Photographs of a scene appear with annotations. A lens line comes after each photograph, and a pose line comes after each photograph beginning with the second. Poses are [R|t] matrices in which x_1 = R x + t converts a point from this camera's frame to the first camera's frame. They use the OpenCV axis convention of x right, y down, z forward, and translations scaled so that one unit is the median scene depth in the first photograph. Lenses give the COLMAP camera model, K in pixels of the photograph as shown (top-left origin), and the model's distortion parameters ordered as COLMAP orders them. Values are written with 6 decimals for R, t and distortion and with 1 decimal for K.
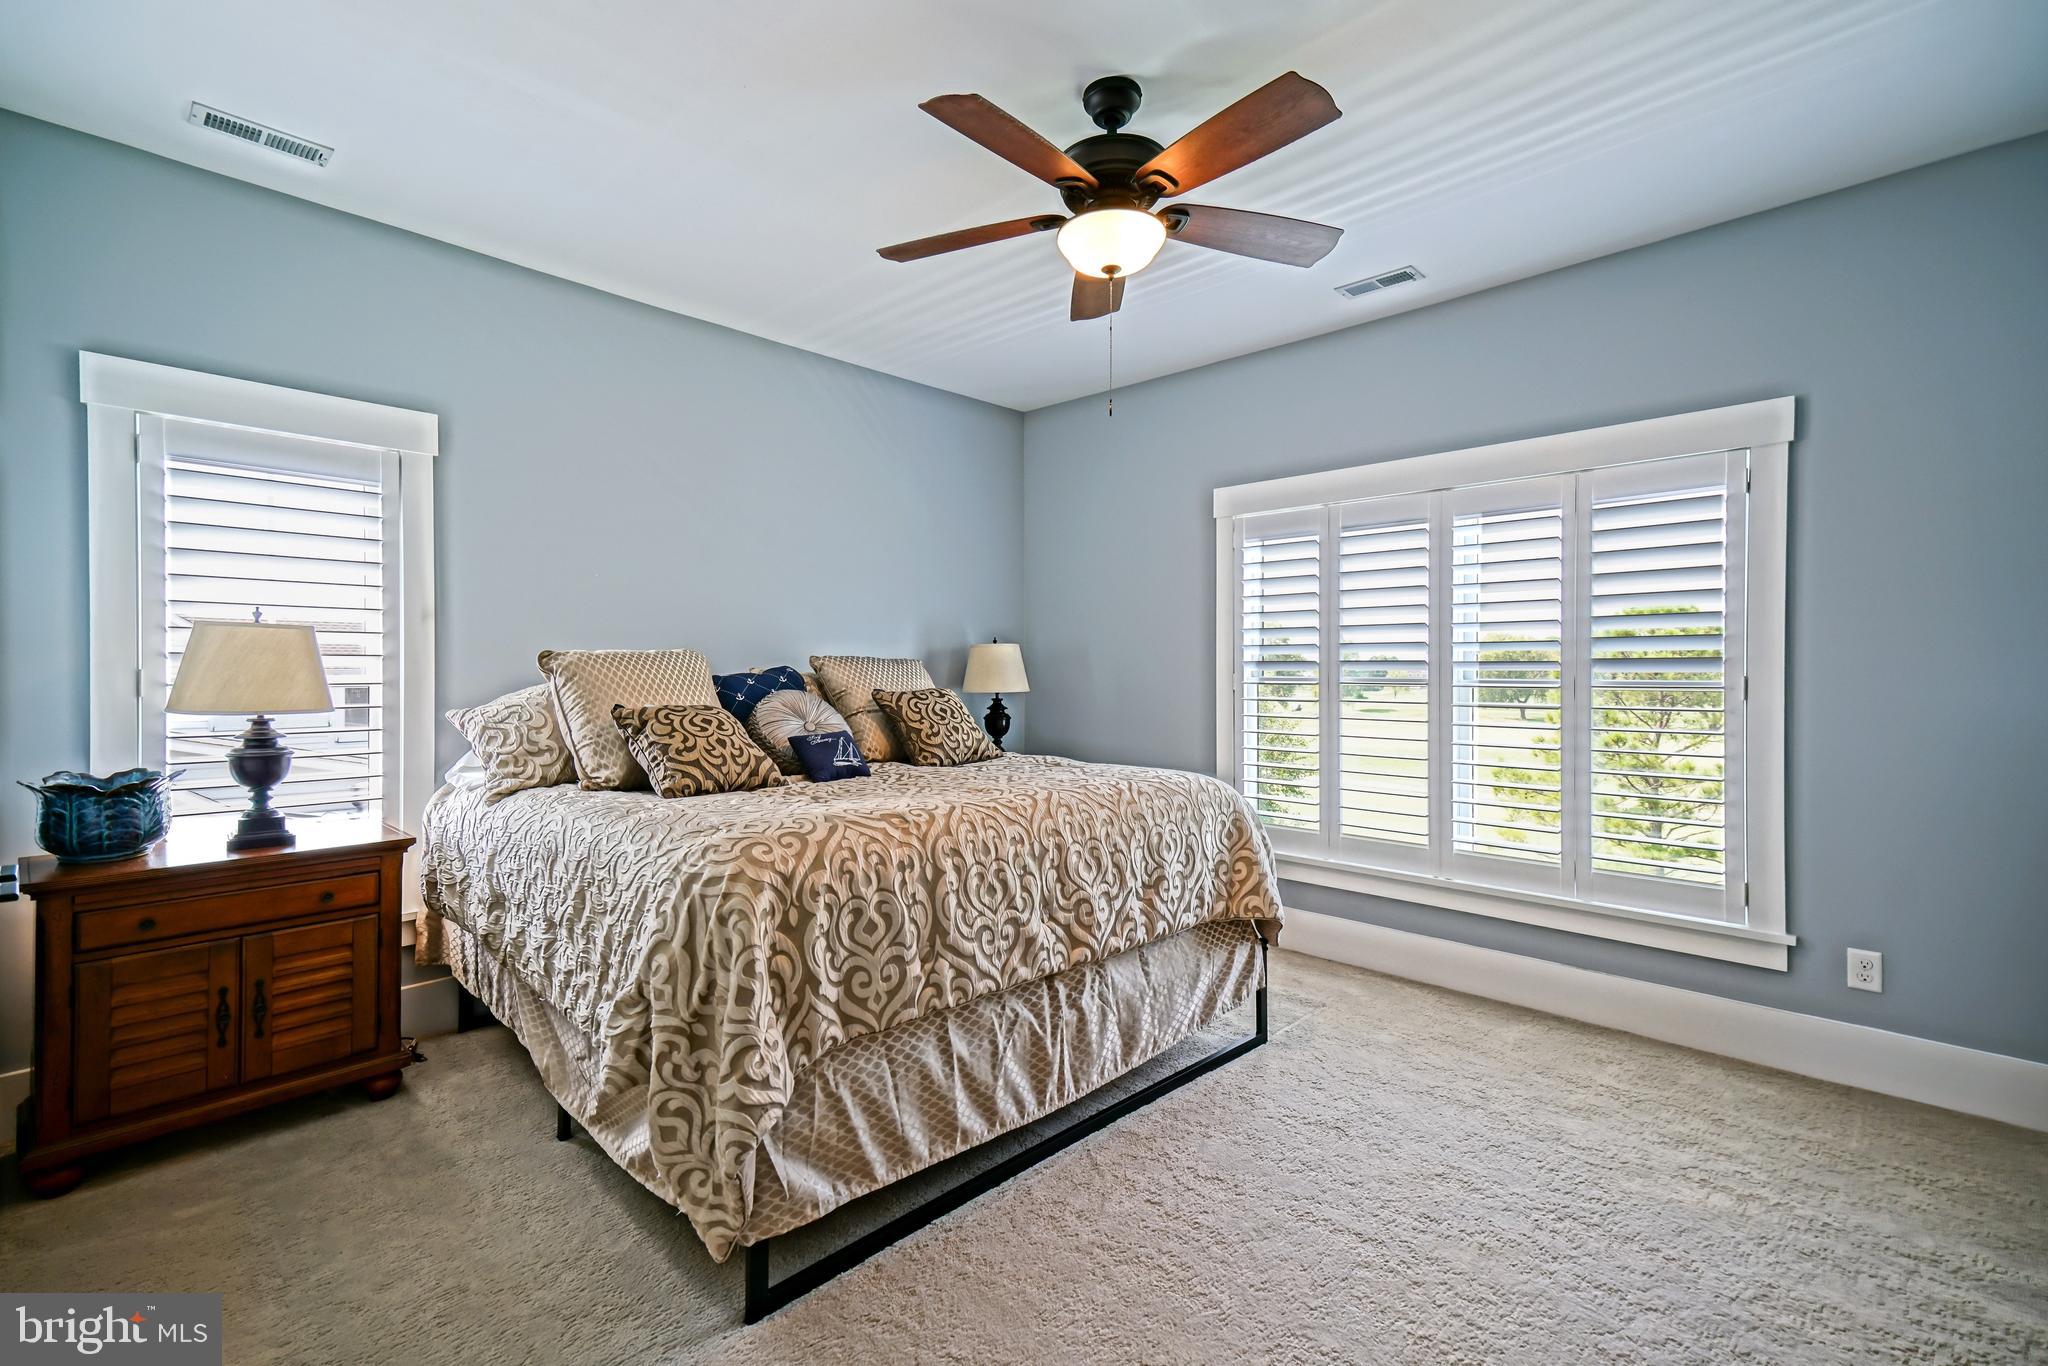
lens RADIAL K [[908.4, 0, 1033.9], [0, 908.4, 659.5], [0, 0, 1]] dist [0.039832, -0.000022]
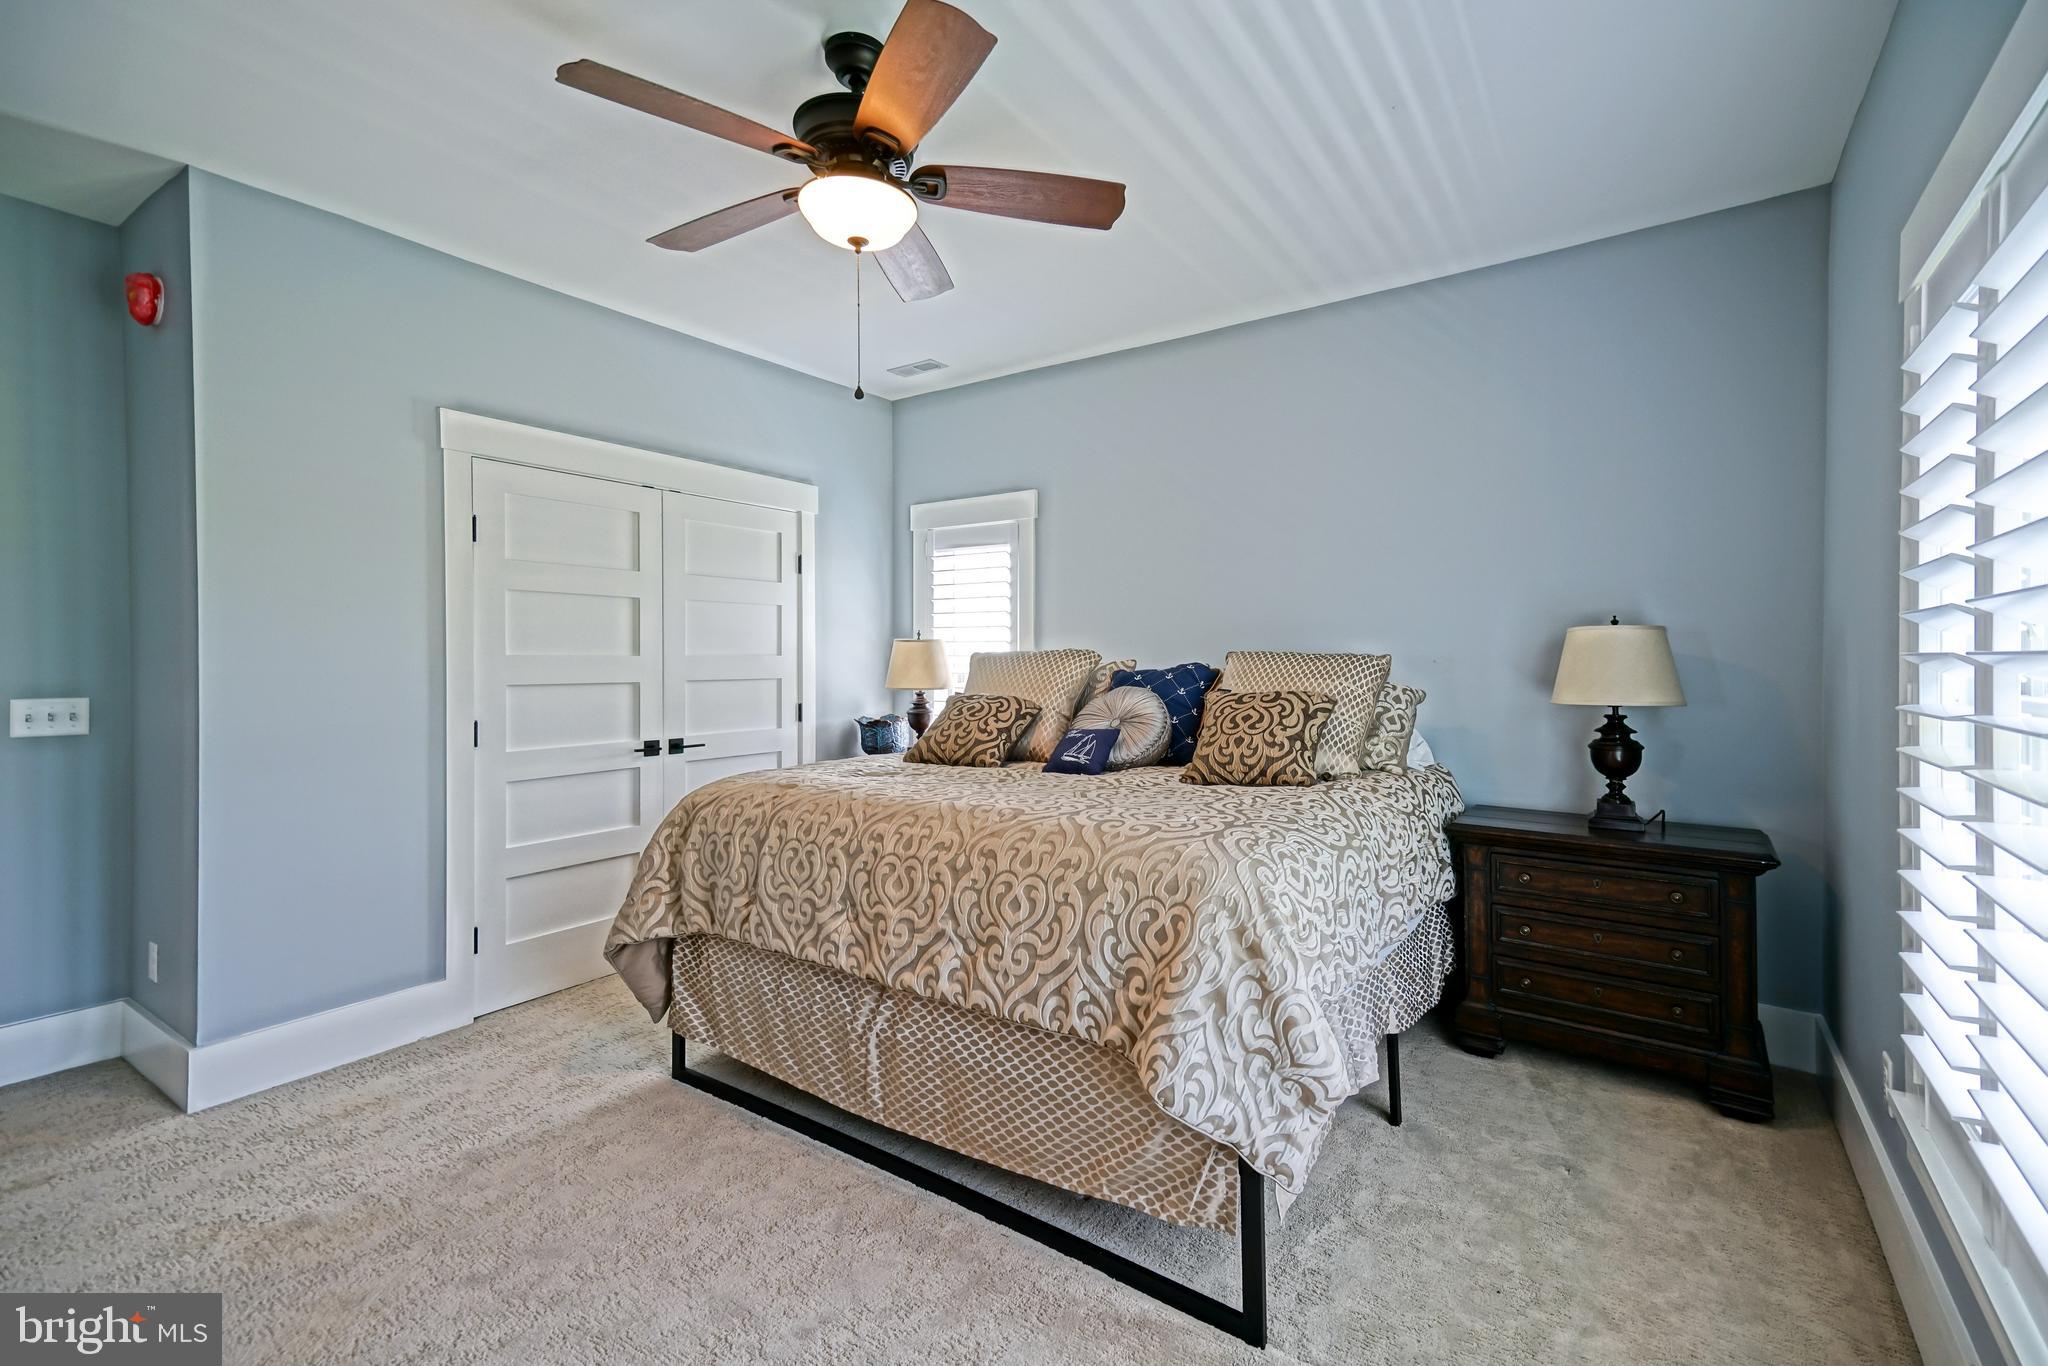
lens RADIAL K [[908.4, 0, 1033.9], [0, 908.4, 659.5], [0, 0, 1]] dist [0.039832, -0.000022]
pose [[0.179877, 0.002323, -0.983686, 0.947873], [0.010064, 0.999941, 0.004202, -0.002910], [0.983638, -0.010656, 0.179843, 0.926524]]
